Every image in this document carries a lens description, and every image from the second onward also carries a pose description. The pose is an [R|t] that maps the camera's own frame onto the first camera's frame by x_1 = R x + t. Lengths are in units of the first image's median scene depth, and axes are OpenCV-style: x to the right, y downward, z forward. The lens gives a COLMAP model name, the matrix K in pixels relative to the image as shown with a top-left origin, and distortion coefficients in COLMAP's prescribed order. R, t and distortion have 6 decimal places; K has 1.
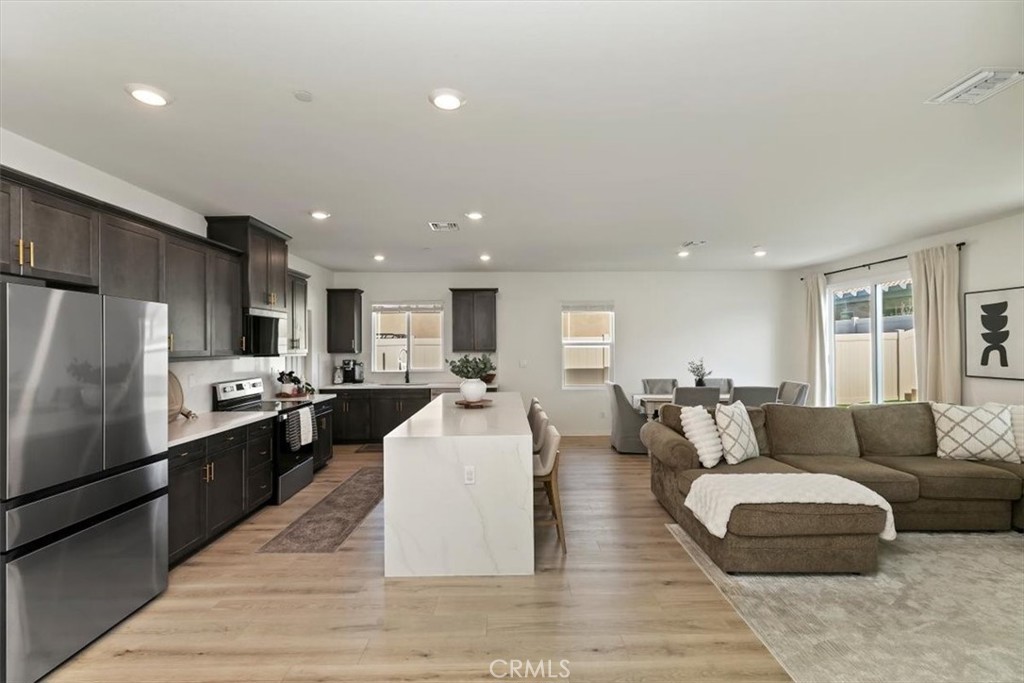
lens RADIAL K [[457.2, 0, 512.0], [0, 457.2, 341.5], [0, 0, 1]] dist [0.004040, -0.000185]
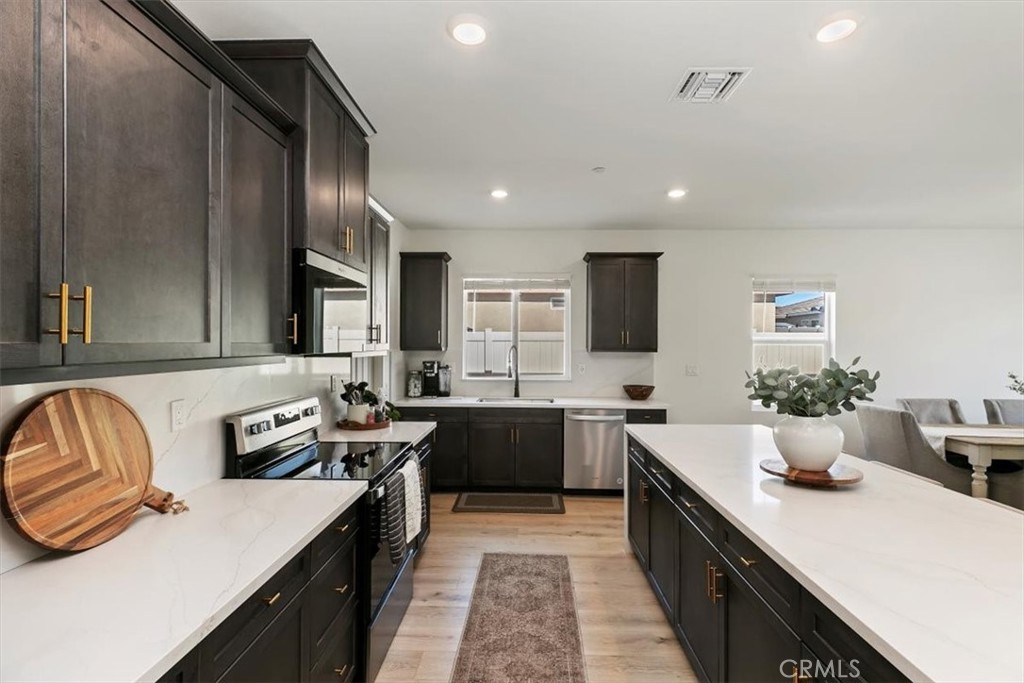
lens RADIAL K [[473.5, 0, 512.0], [0, 473.5, 341.5], [0, 0, 1]] dist [0.008535, 0.000129]
pose [[0.998812, 0.011837, -0.047261, -0.290219], [-0.011631, 0.999922, 0.004635, 0.010322], [0.047312, -0.004079, 0.998872, 0.450926]]
